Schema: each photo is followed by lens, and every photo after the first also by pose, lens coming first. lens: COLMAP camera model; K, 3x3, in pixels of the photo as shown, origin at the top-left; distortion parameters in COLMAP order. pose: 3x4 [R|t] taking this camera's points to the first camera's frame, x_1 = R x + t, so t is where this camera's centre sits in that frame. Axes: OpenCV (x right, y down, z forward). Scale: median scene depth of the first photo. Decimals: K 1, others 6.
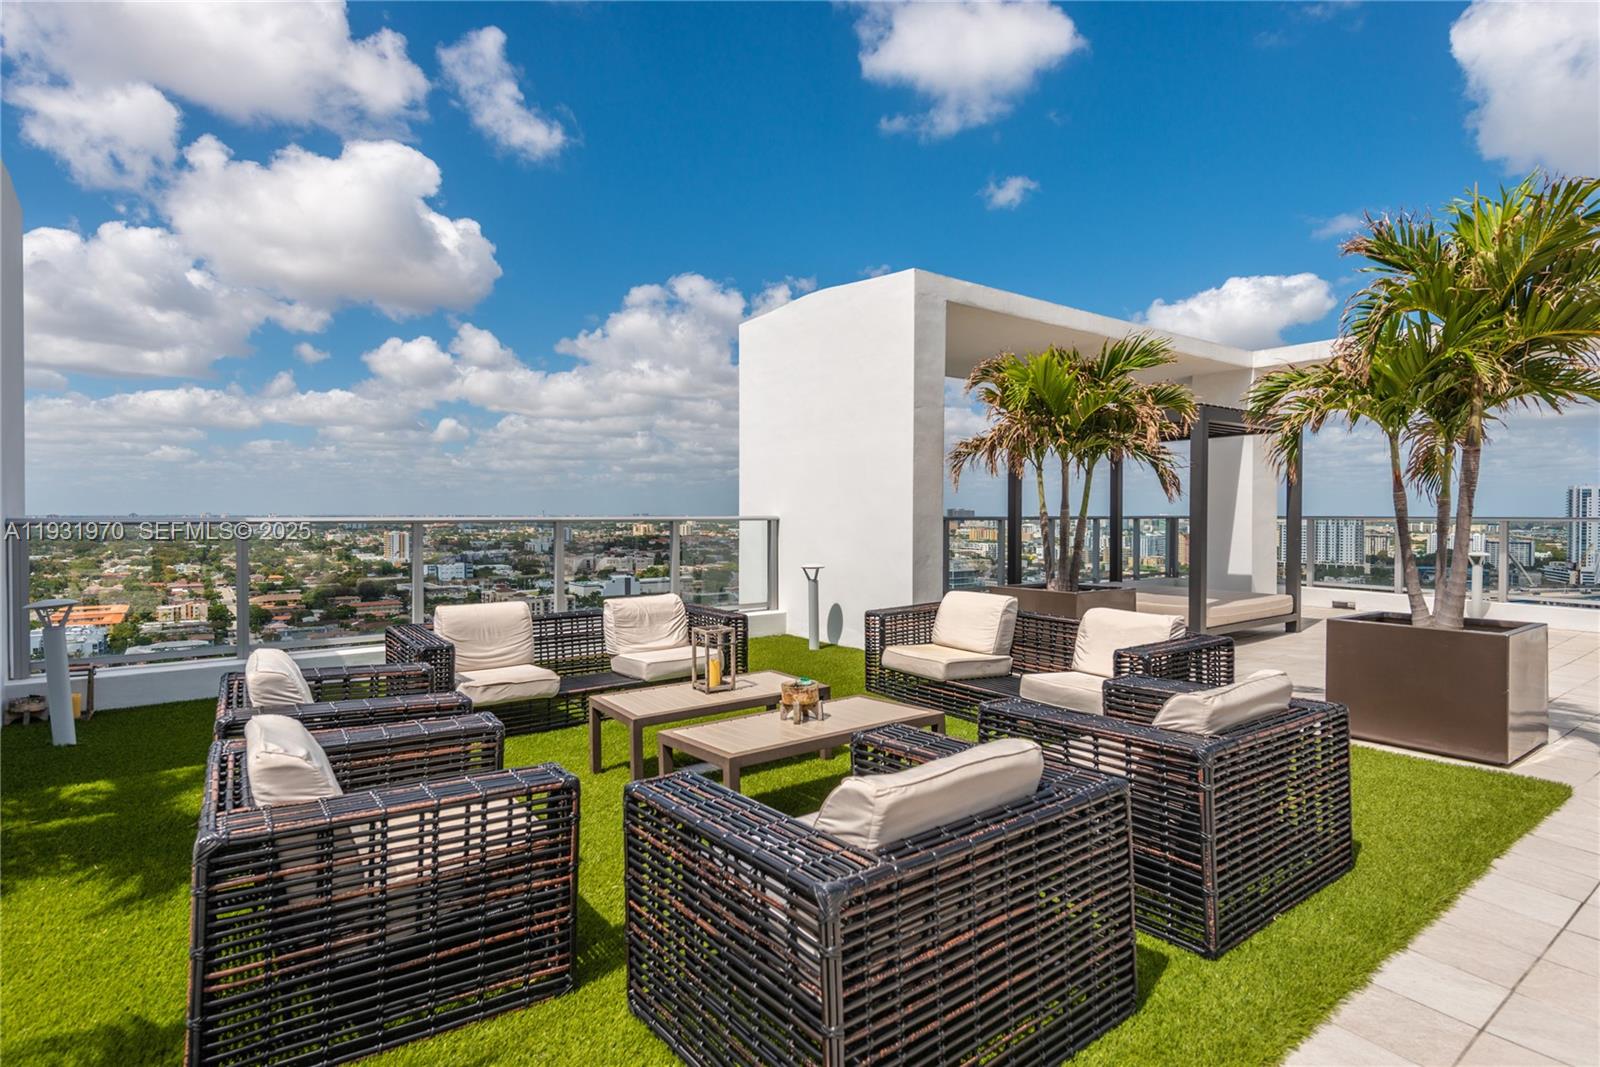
lens RADIAL K [[846.1, 0, 802.1], [0, 846.1, 538.0], [0, 0, 1]] dist [0.028920, -0.001794]
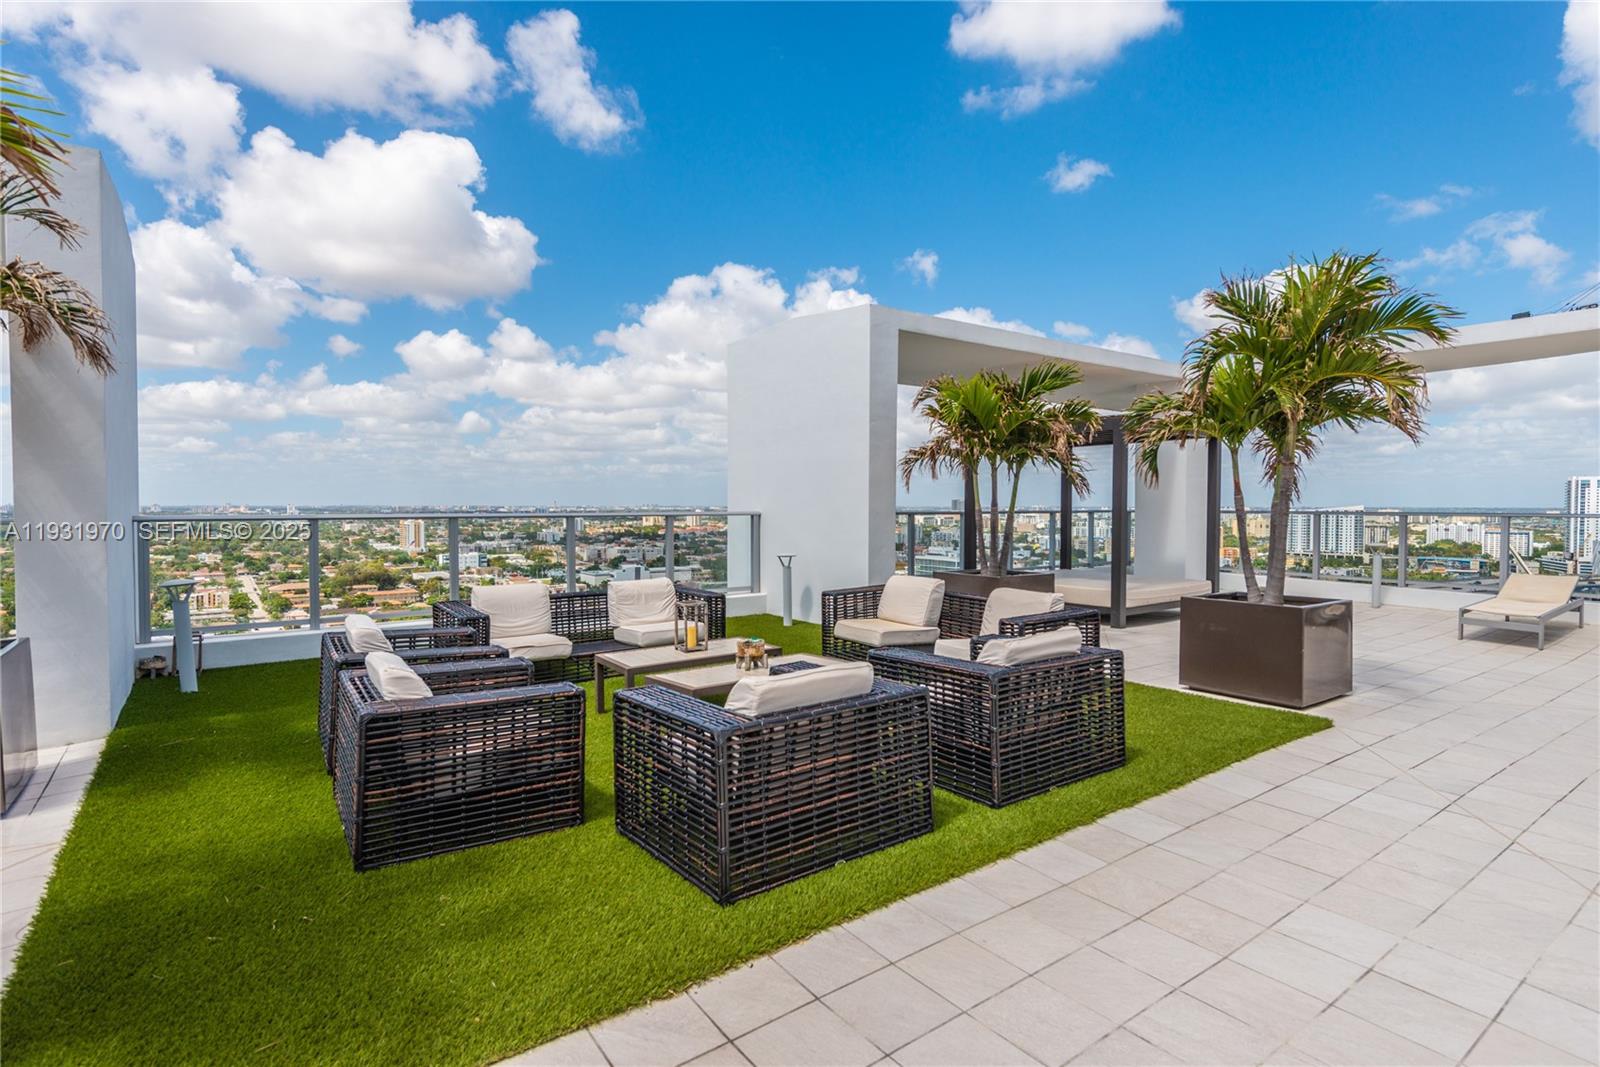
lens RADIAL K [[846.1, 0, 797.9], [0, 846.1, 529.1], [0, 0, 1]] dist [0.028920, -0.001794]
pose [[0.999835, 0.000510, -0.018175, 0.059958], [-0.000481, 0.999999, 0.001618, -0.004780], [0.018176, -0.001609, 0.999834, -0.210195]]
